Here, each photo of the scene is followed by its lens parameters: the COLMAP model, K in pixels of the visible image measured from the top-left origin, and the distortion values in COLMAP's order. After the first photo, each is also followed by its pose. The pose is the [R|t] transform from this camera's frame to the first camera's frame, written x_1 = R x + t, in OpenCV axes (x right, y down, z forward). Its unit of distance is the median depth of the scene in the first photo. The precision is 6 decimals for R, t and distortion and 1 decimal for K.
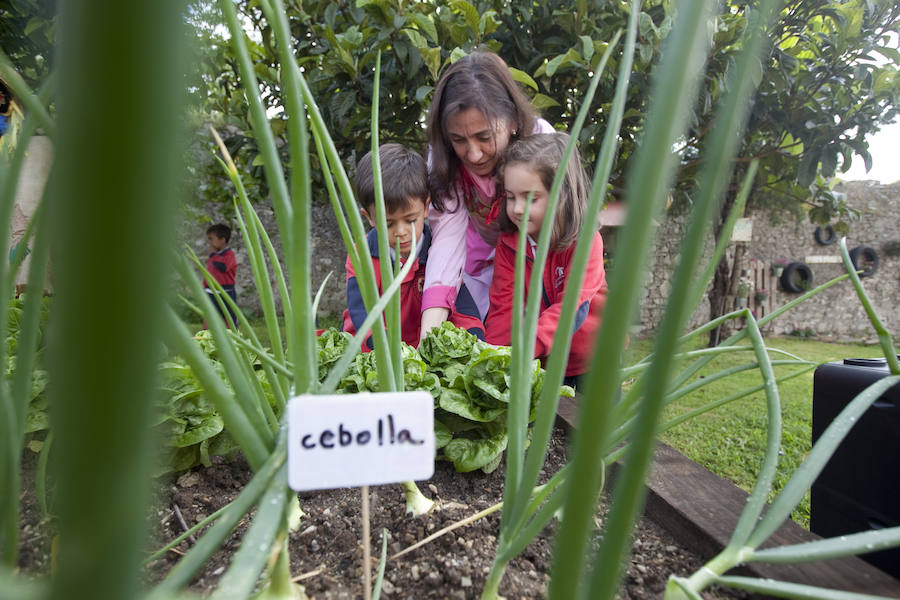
lens RADIAL K [[636.0, 0, 474.5], [0, 636.0, 300.0], [0, 0, 1]] dist [-0.004813, -0.000592]
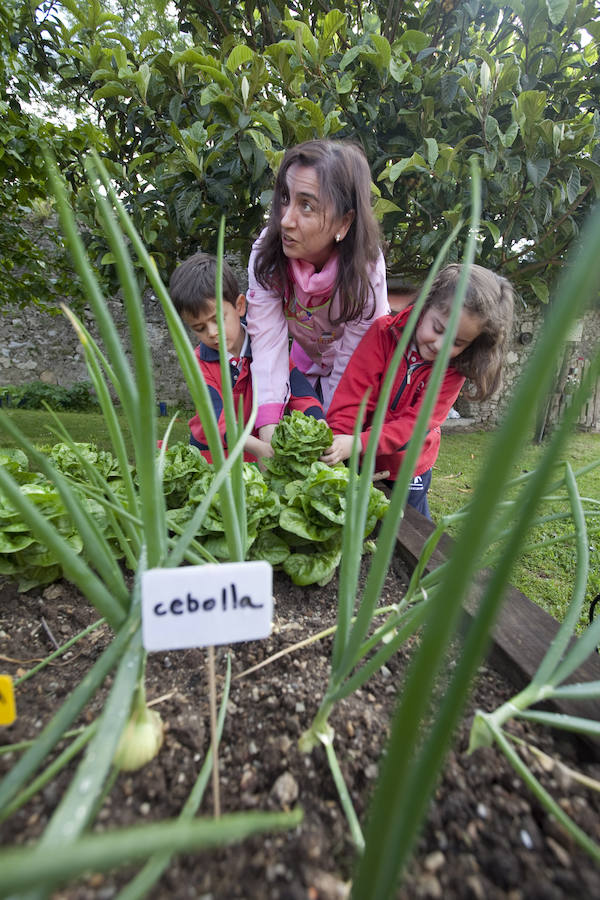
lens RADIAL K [[603.4, 0, 312.2], [0, 603.4, 438.4], [0, 0, 1]] dist [-0.032790, 0.056863]
pose [[0.999806, 0.019377, -0.003664, 0.002818], [-0.018662, 0.989733, 0.141708, -0.144958], [0.006373, -0.141612, 0.989902, -0.002152]]
